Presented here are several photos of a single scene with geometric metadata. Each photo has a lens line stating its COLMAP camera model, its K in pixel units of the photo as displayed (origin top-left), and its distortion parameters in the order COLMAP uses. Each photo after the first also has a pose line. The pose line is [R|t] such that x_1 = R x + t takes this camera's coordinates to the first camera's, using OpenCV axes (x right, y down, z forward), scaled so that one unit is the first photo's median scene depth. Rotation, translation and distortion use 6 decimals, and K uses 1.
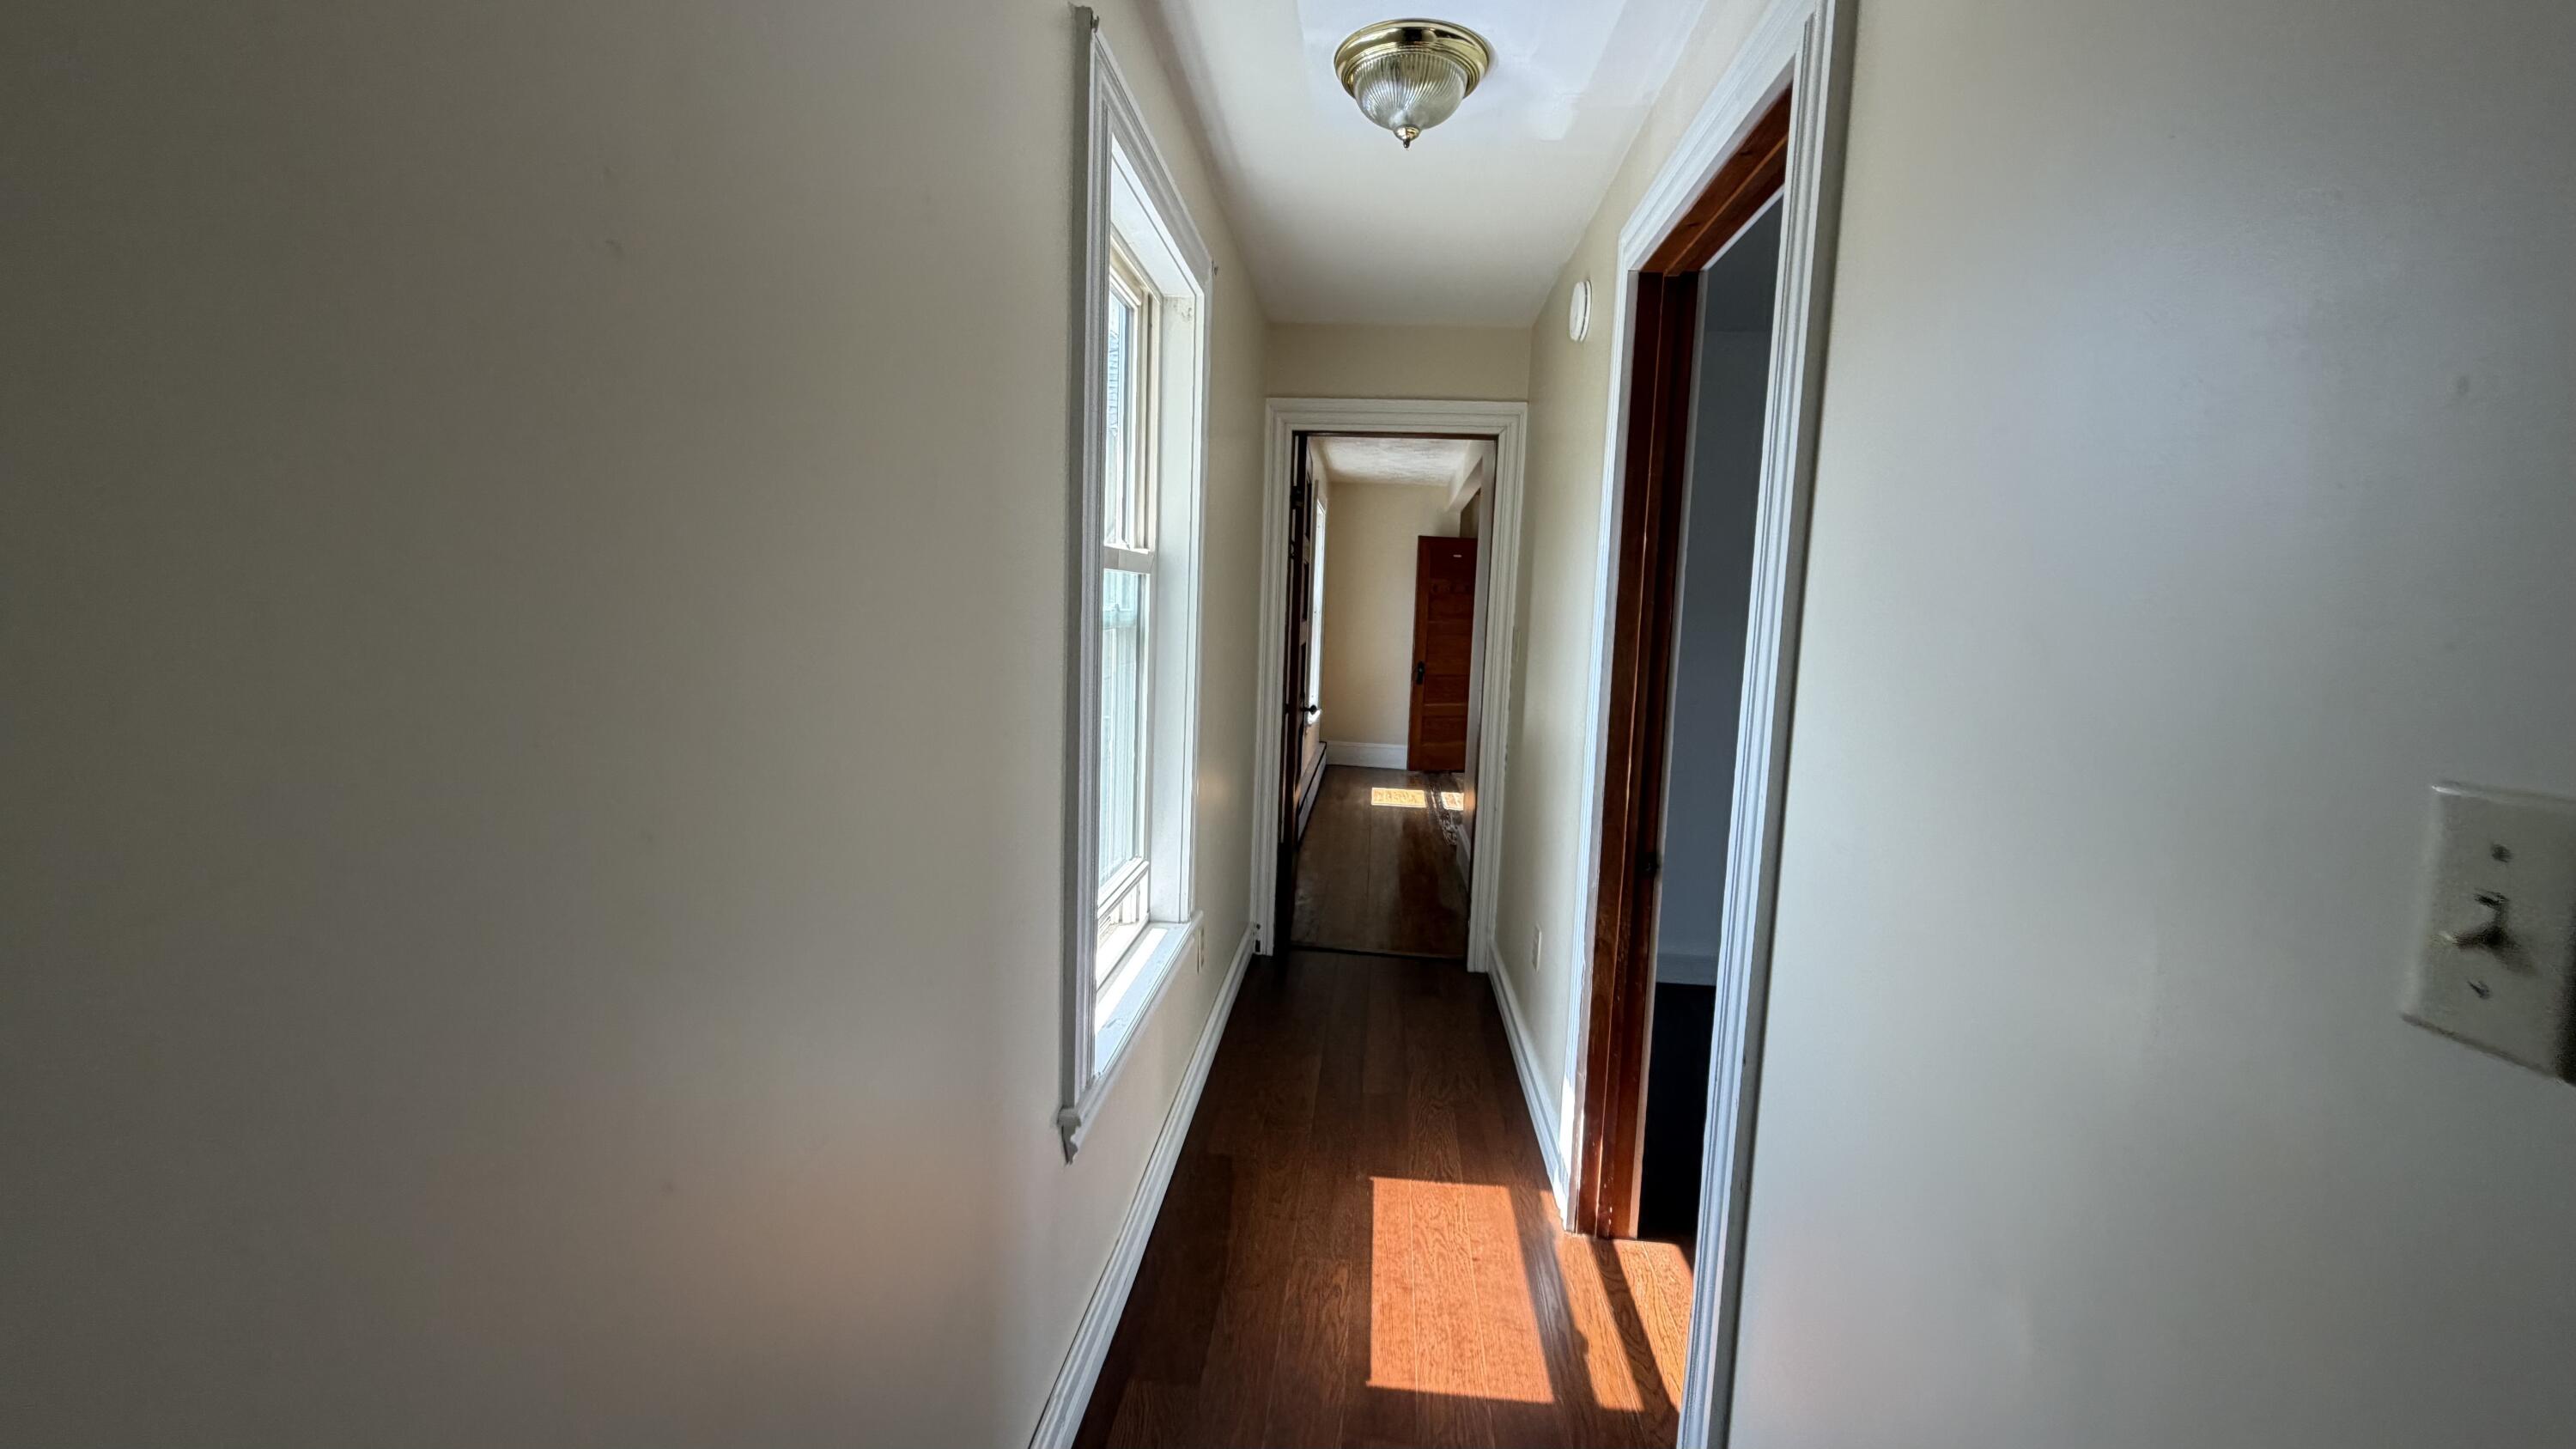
lens RADIAL K [[1026.9, 0, 1283.5], [0, 1026.9, 724.3], [0, 0, 1]] dist [-0.000658, 0.000642]
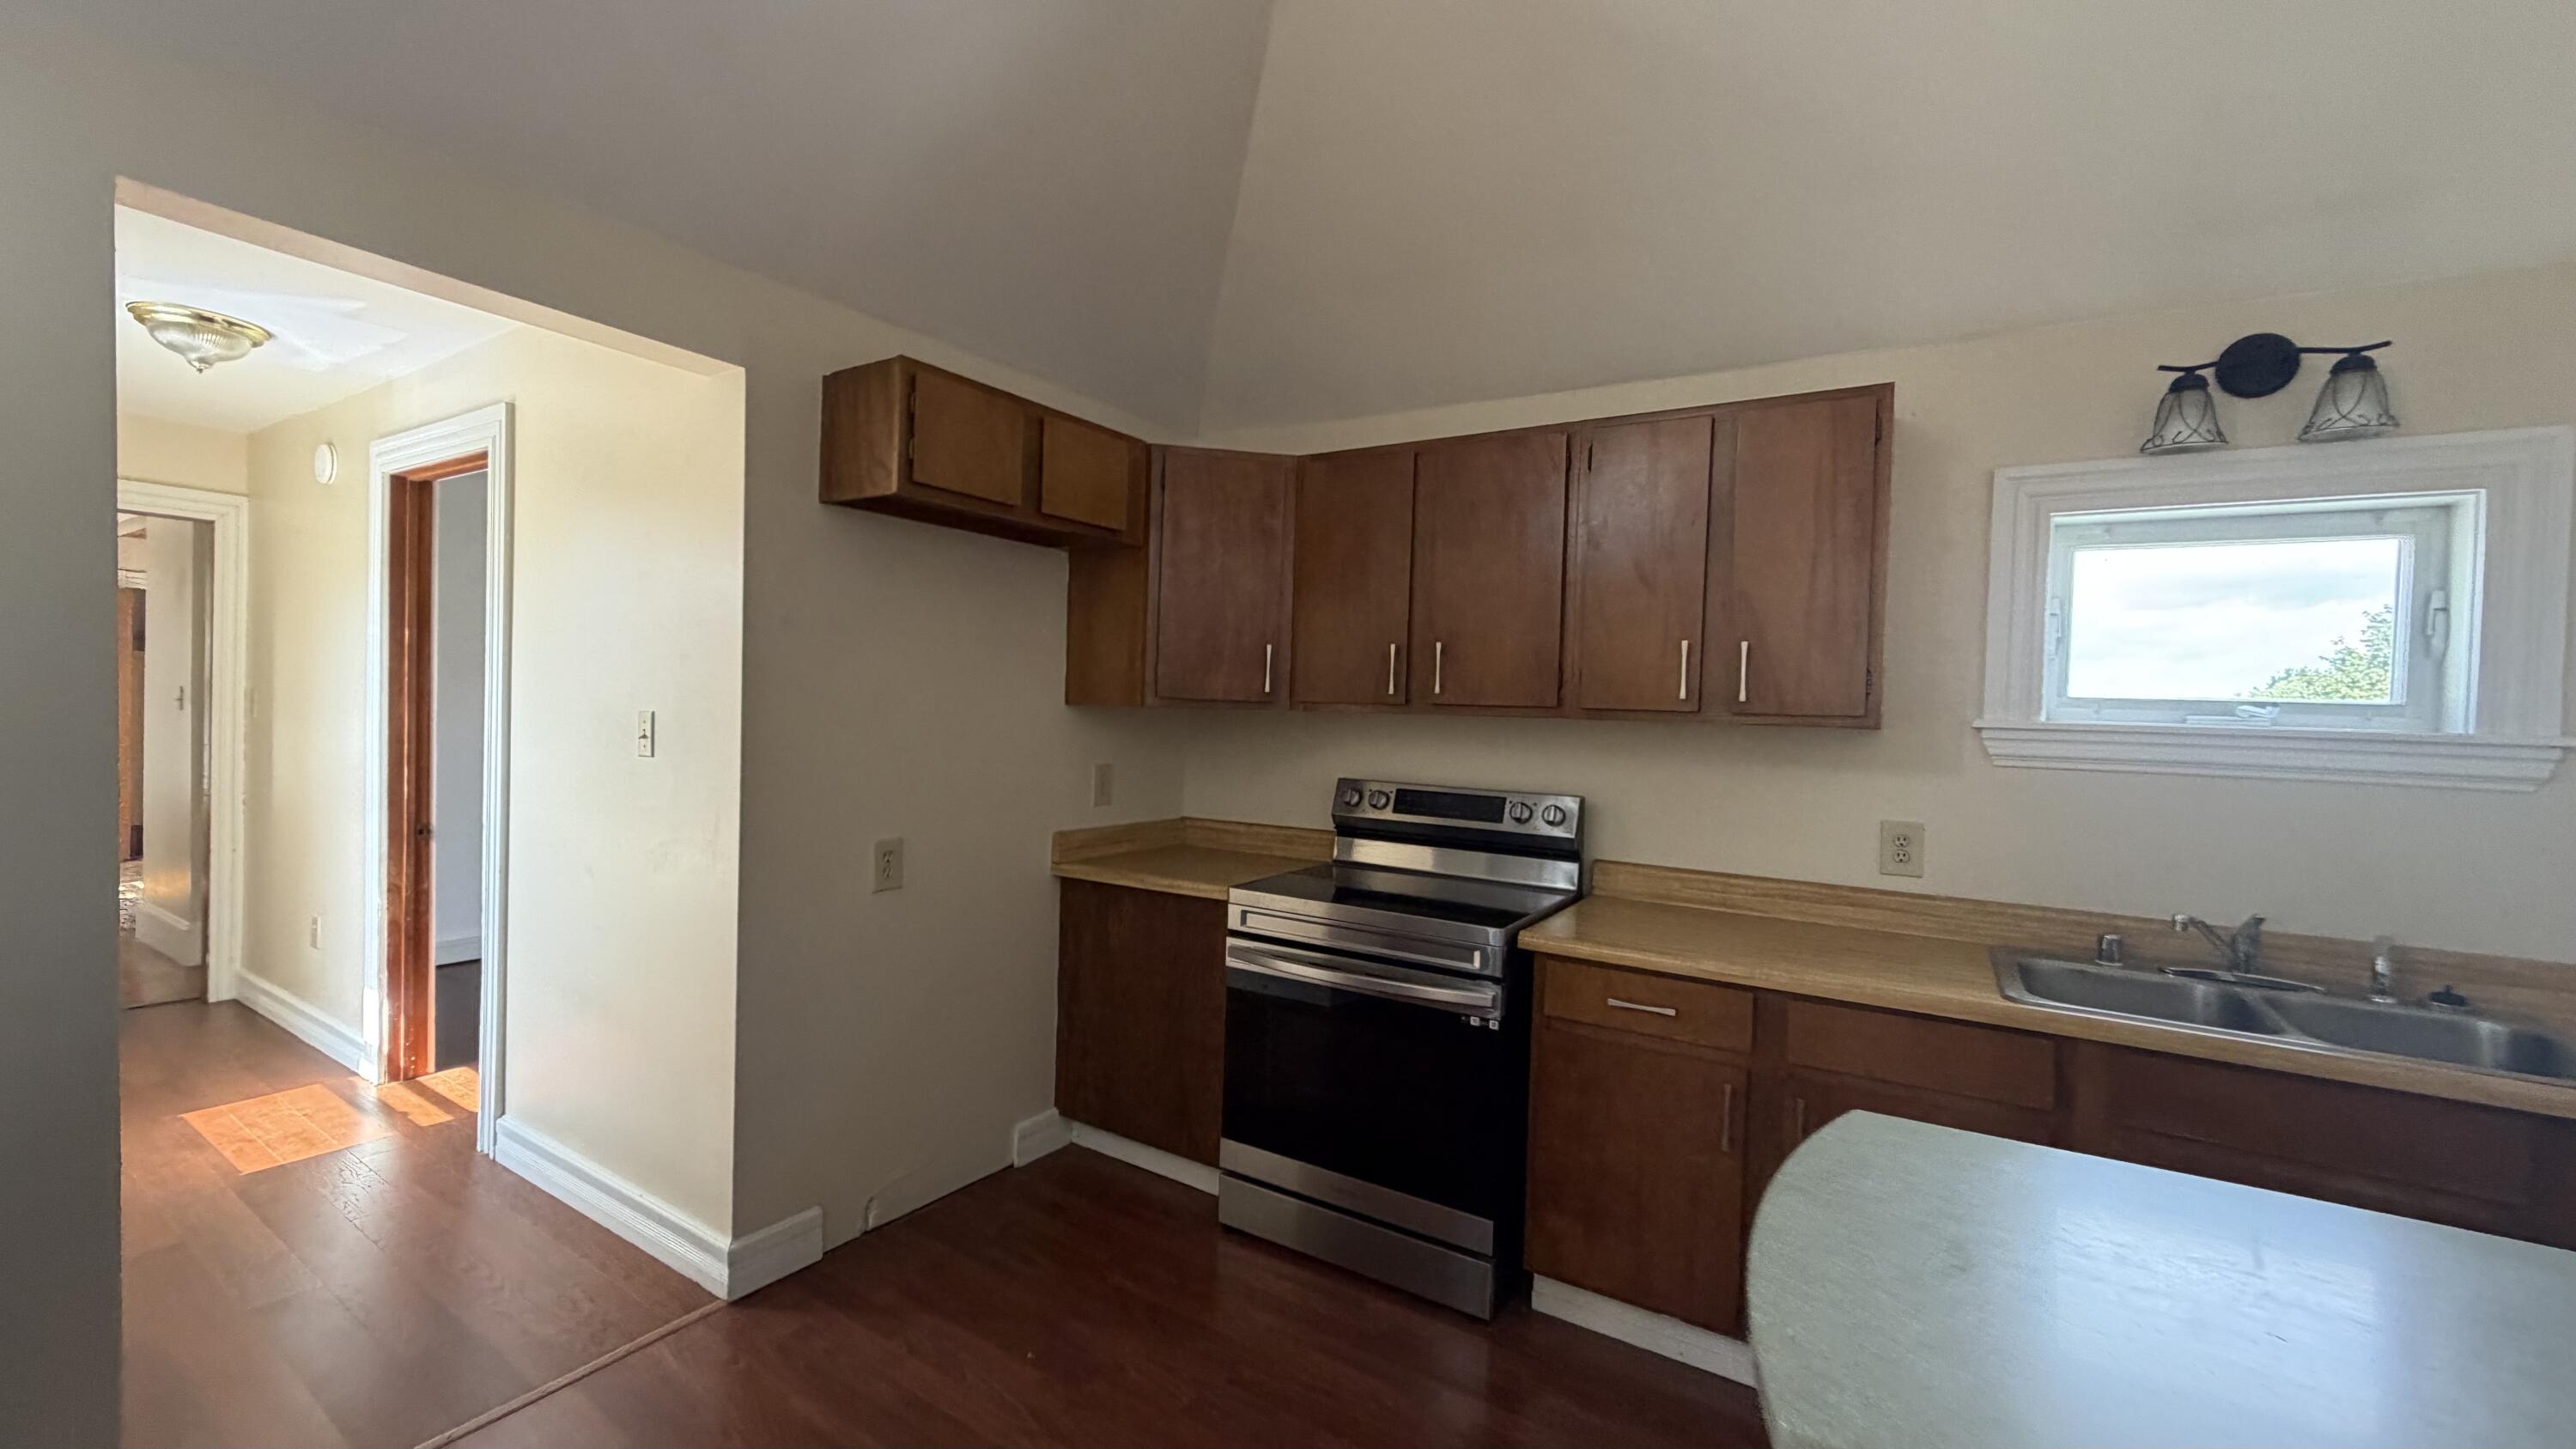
lens RADIAL K [[1026.9, 0, 1280.9], [0, 1026.9, 722.8], [0, 0, 1]] dist [-0.000658, 0.000642]
pose [[0.462524, -0.037457, 0.885815, -0.355342], [0.091630, 0.995777, -0.005738, 0.079318], [-0.881859, 0.083822, 0.464003, -0.758505]]
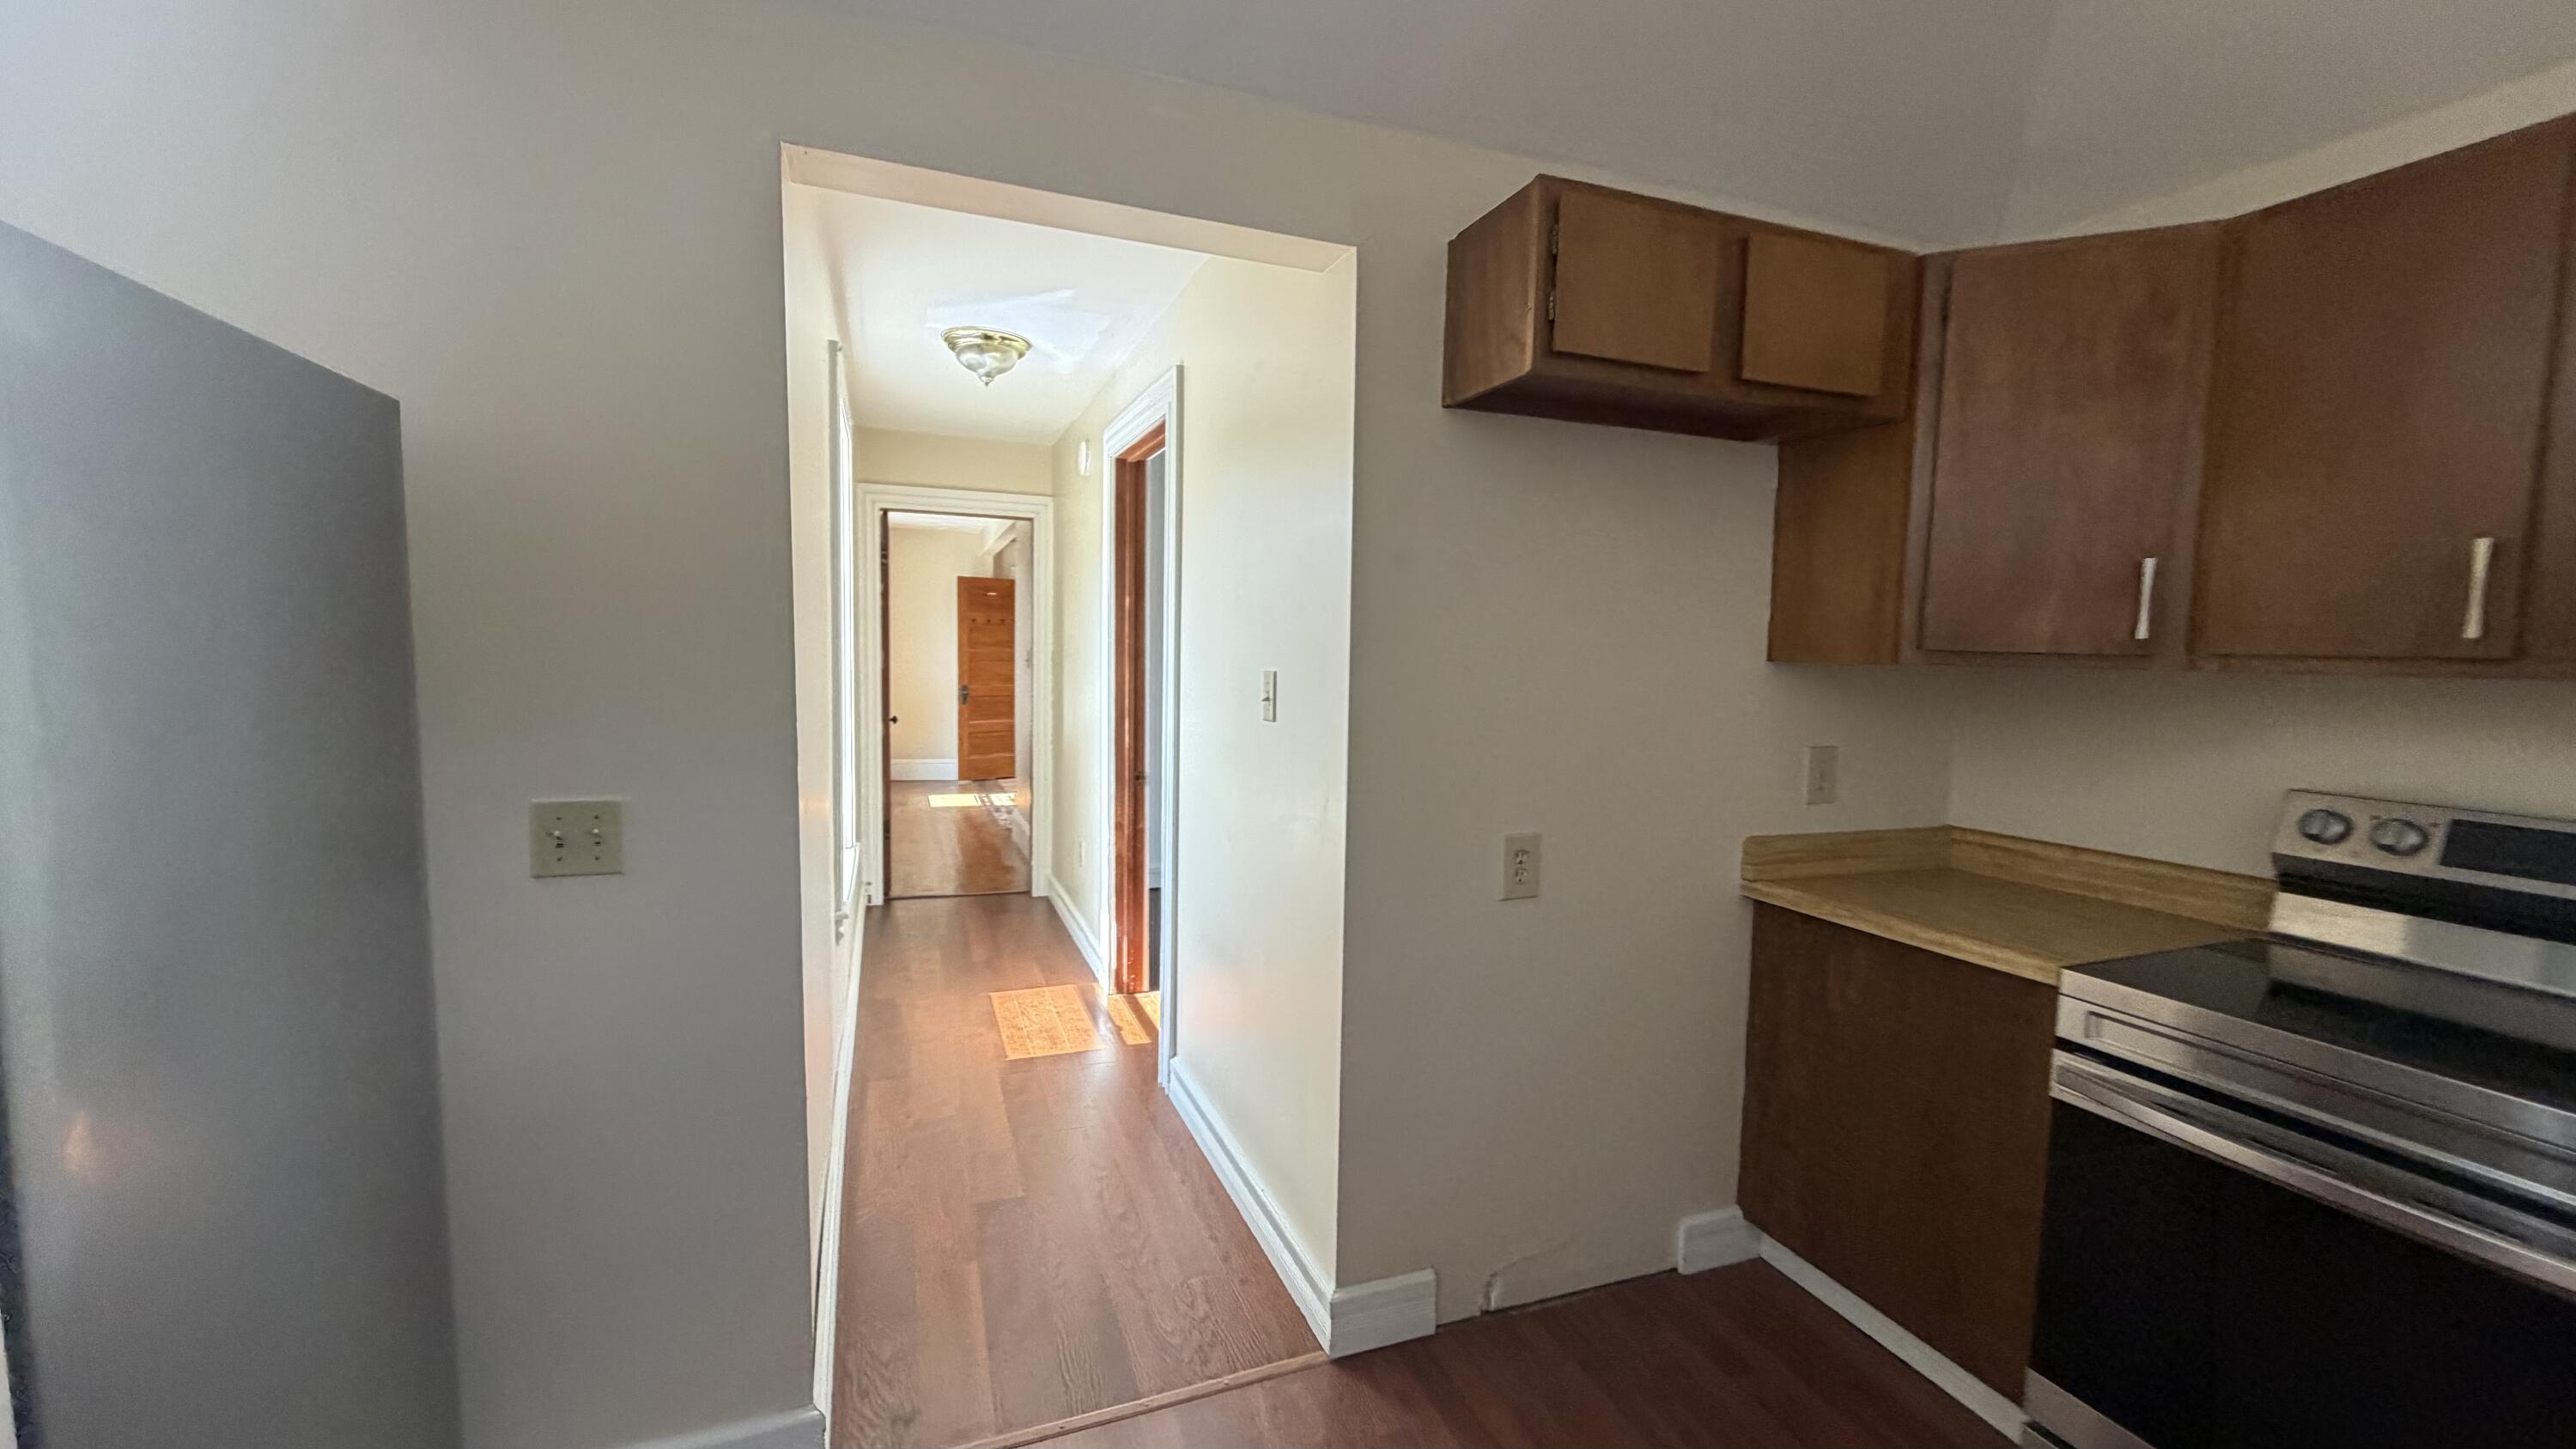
lens RADIAL K [[1026.9, 0, 1279.3], [0, 1026.9, 721.8], [0, 0, 1]] dist [-0.000658, 0.000642]
pose [[0.898617, -0.050527, 0.435814, -0.165163], [0.063877, 0.997829, -0.016024, 0.066804], [-0.434059, 0.042237, 0.899894, -0.586687]]
